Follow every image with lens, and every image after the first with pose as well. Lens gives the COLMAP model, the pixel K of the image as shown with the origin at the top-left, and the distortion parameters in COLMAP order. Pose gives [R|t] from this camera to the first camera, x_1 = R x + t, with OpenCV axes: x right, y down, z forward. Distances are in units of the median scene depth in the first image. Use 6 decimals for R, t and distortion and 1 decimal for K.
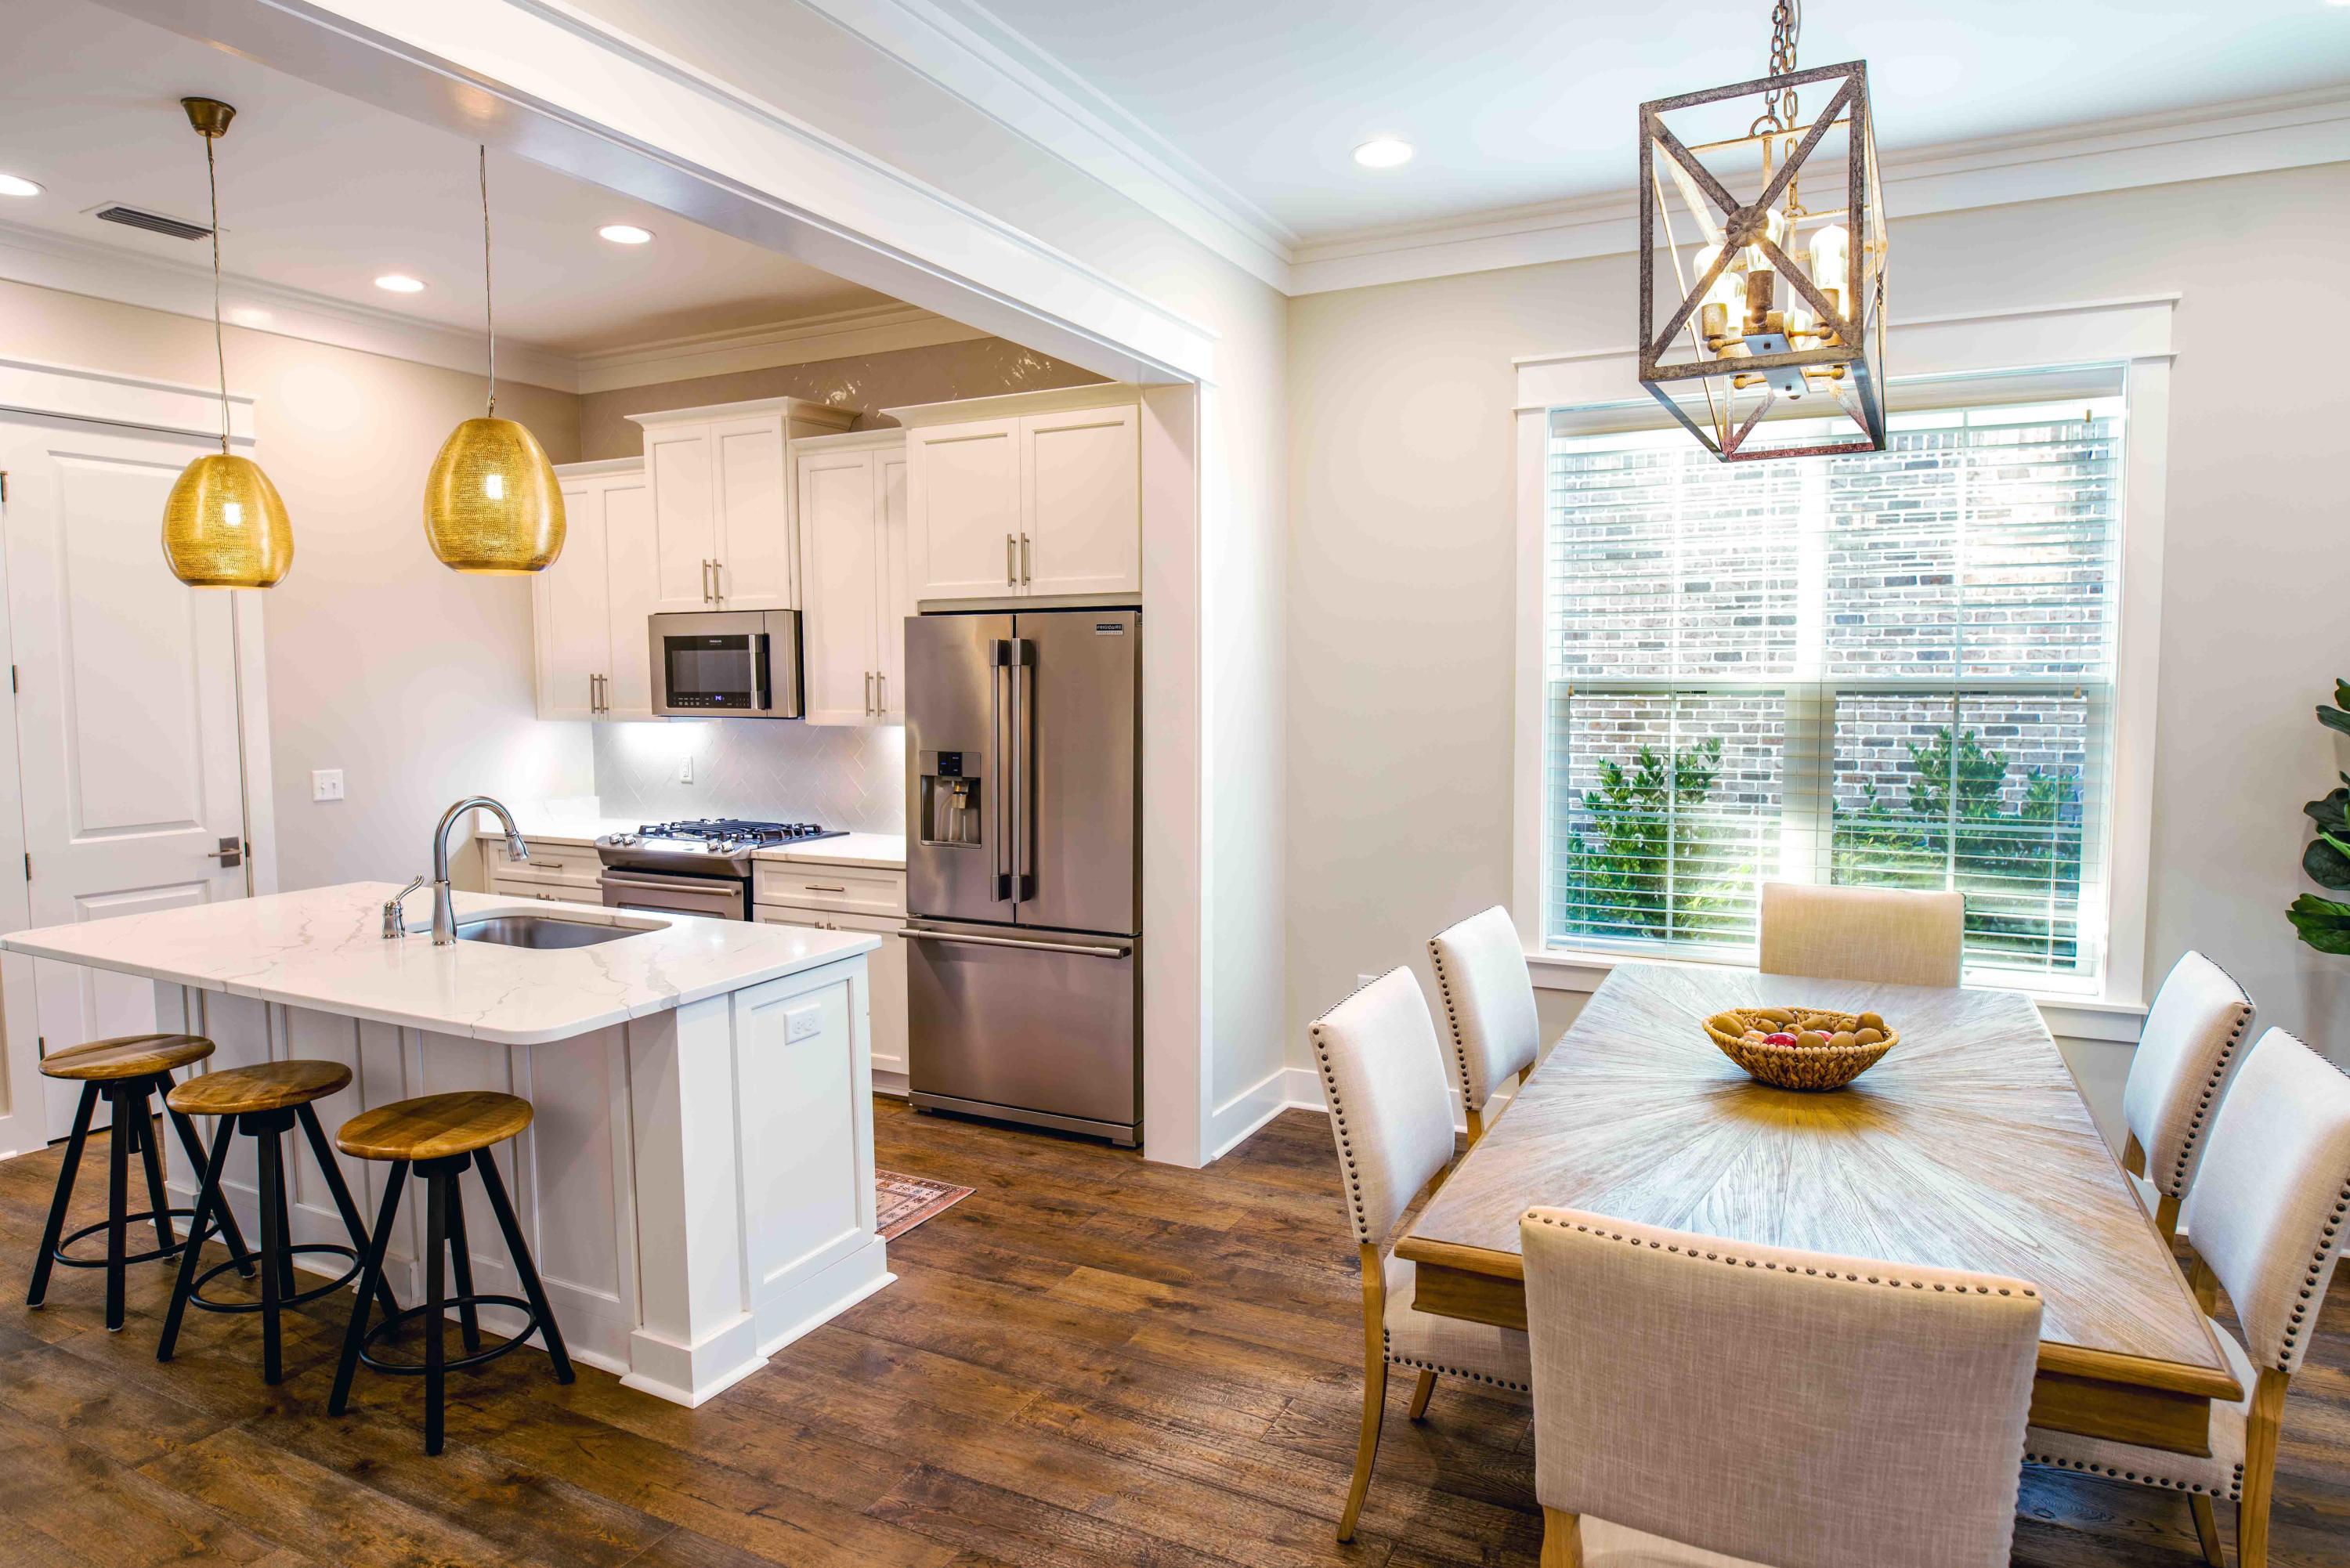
lens RADIAL K [[1400.1, 0, 1170.1], [0, 1400.1, 775.2], [0, 0, 1]] dist [-0.016051, -0.000978]
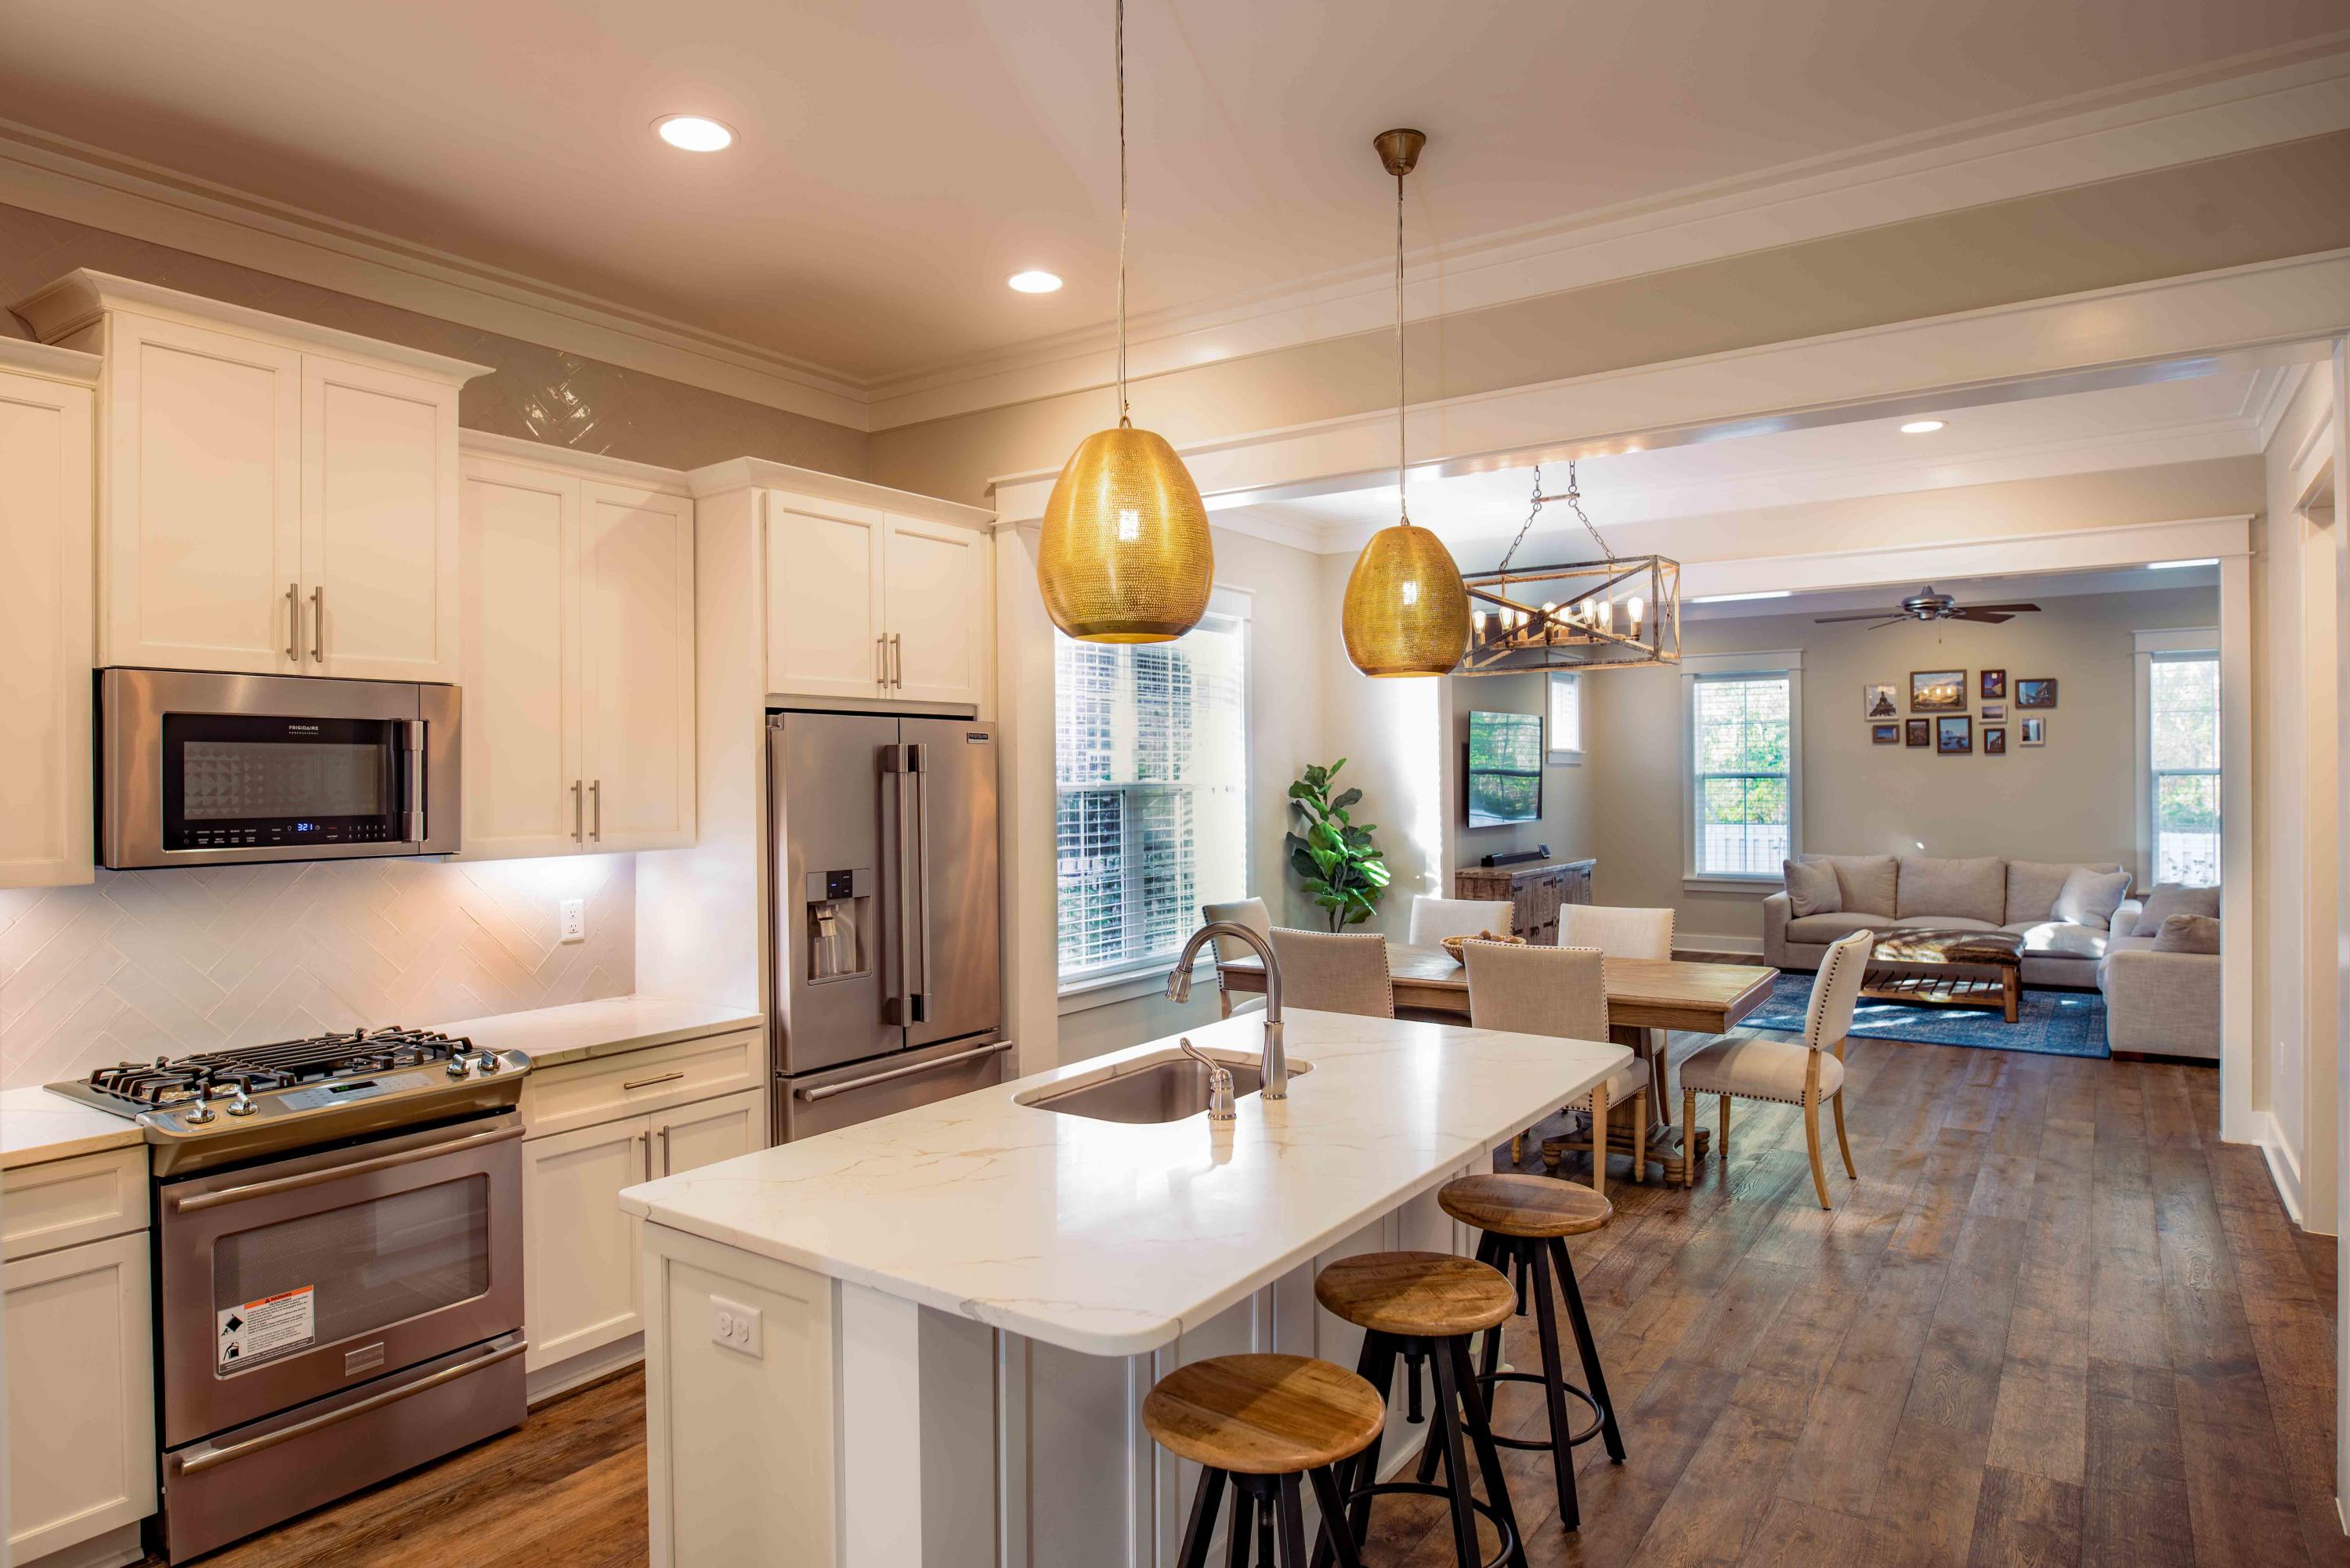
lens RADIAL K [[1347.4, 0, 1175.0], [0, 1347.4, 784.0], [0, 0, 1]] dist [-0.024460, 0.000089]
pose [[0.132278, -0.001411, 0.991212, -0.985523], [0.081870, 0.996598, -0.009507, -0.046581], [-0.987826, 0.082408, 0.131943, 0.696597]]
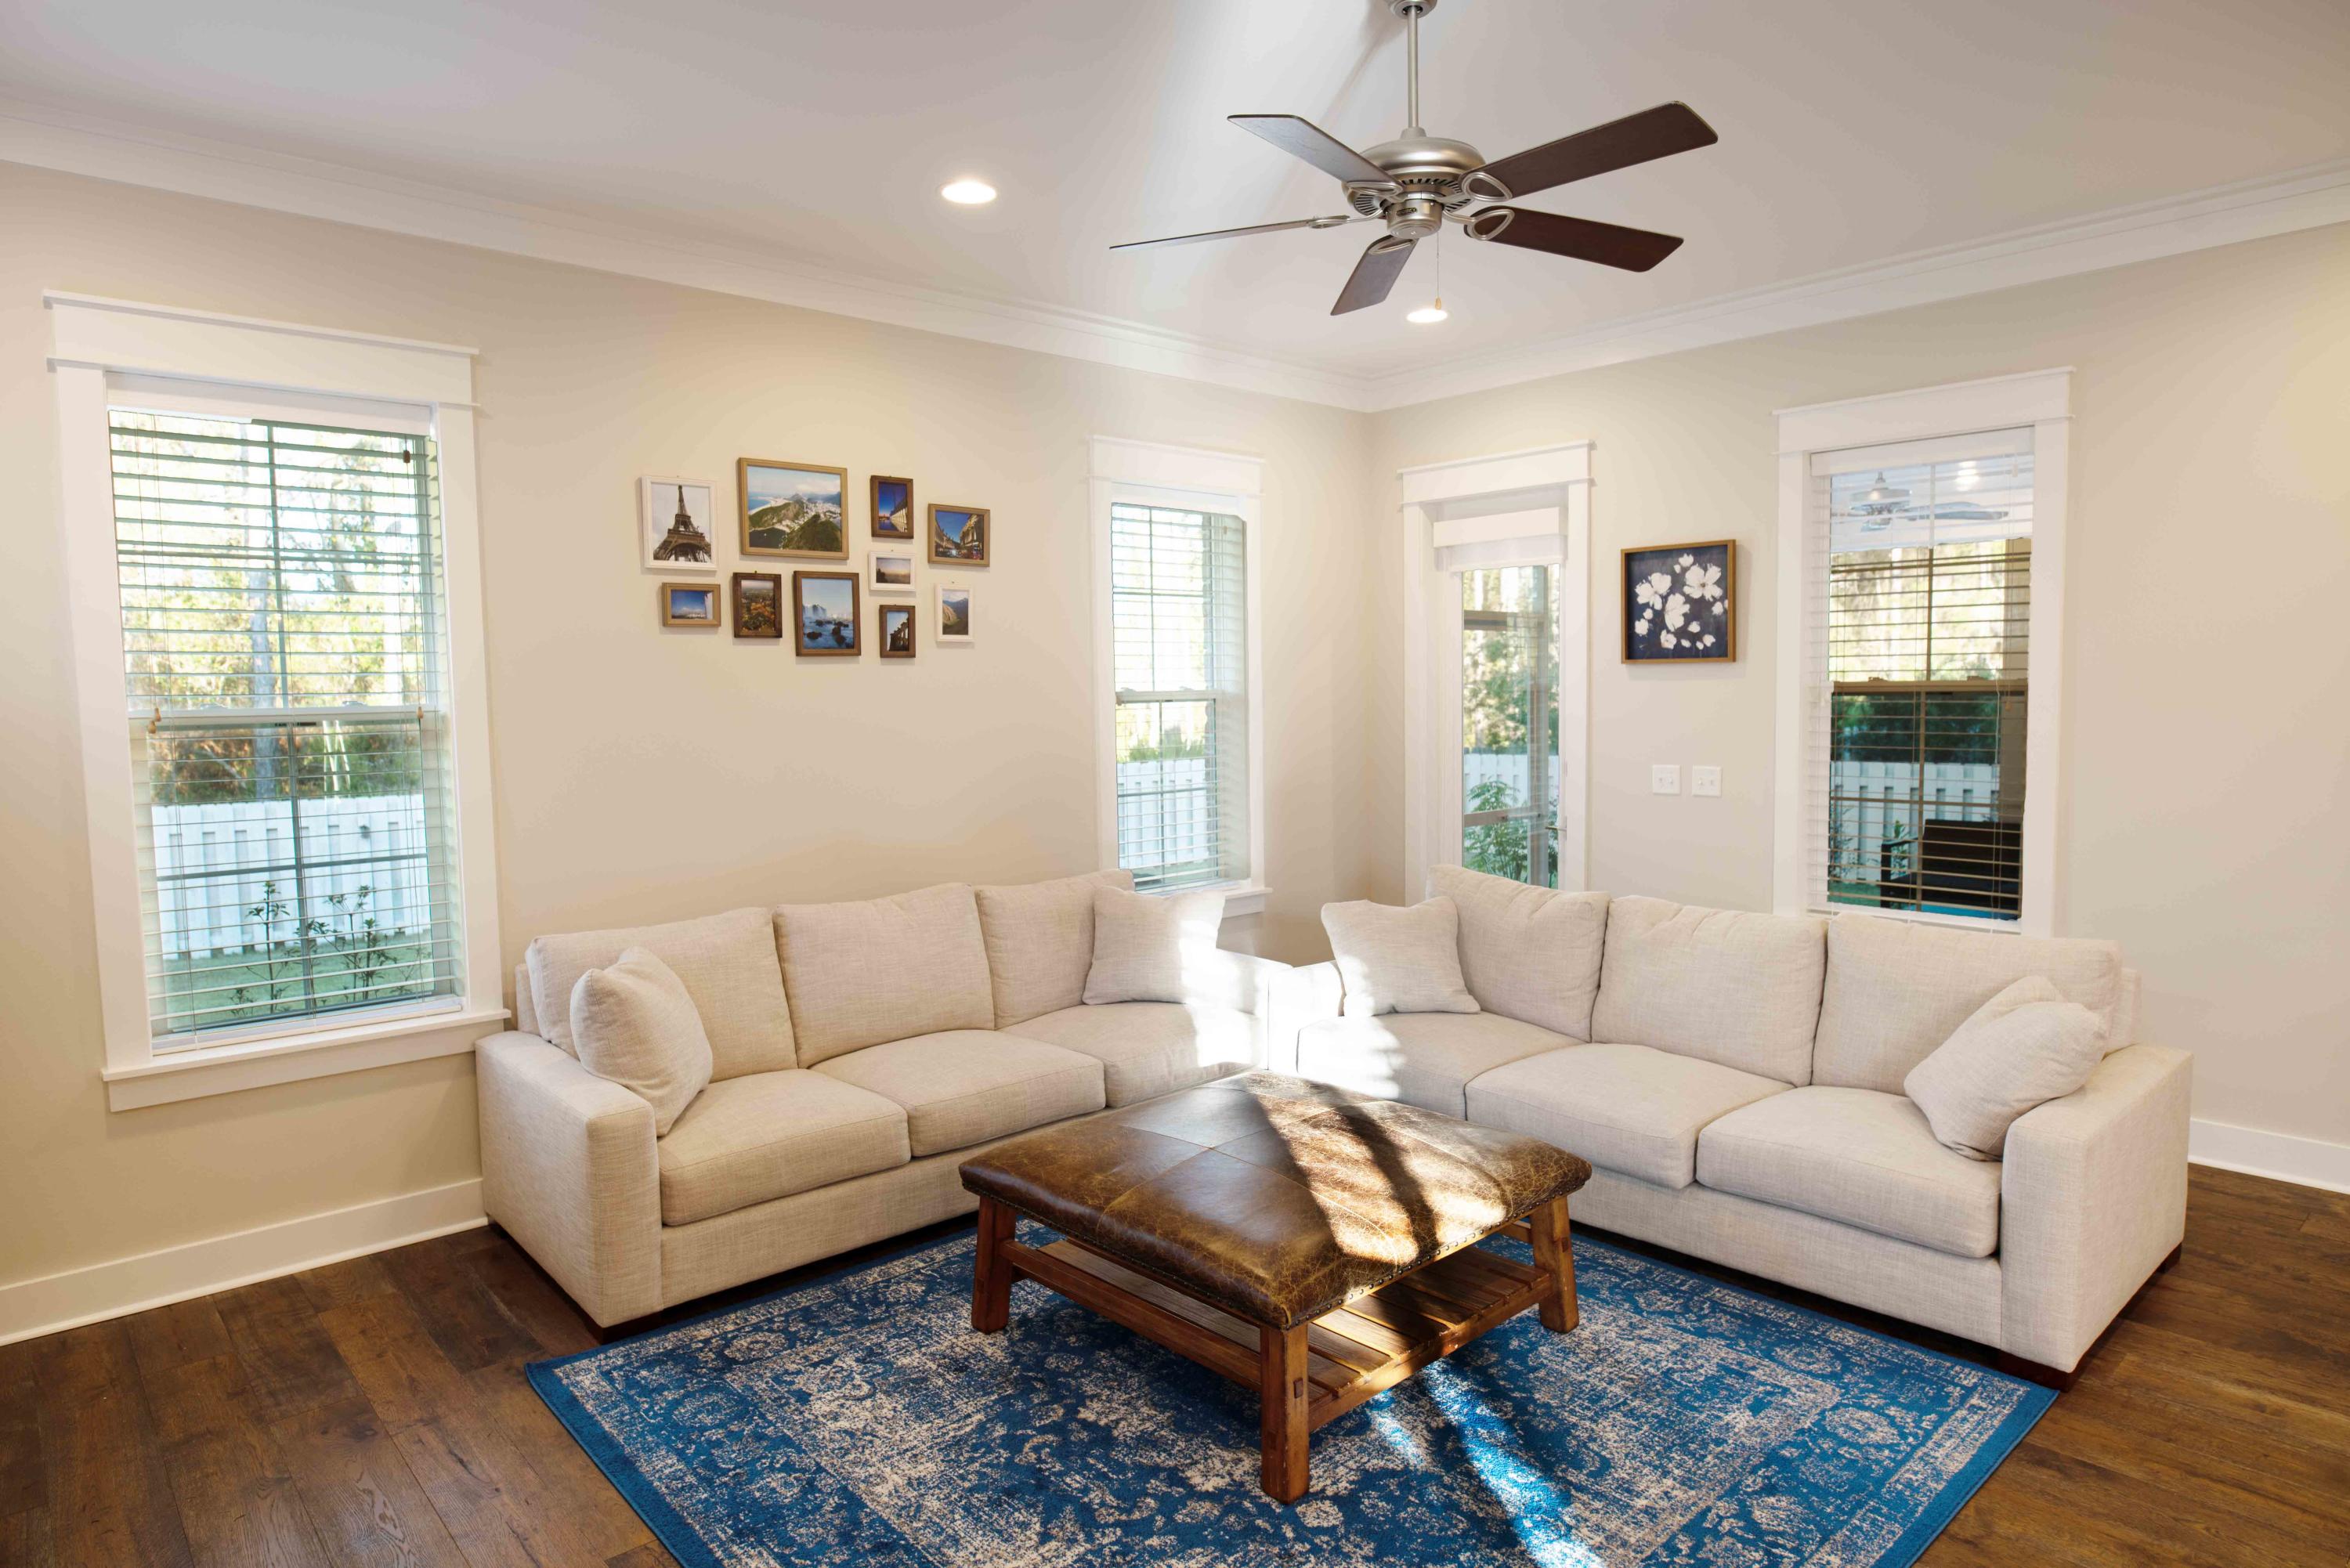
lens RADIAL K [[1347.4, 0, 1175.0], [0, 1347.4, 784.0], [0, 0, 1]] dist [-0.024460, 0.000089]
pose [[-0.933643, -0.003665, 0.358185, 0.832775], [0.048373, 0.989498, 0.136214, -0.042486], [-0.354922, 0.144502, -0.923661, 0.537868]]
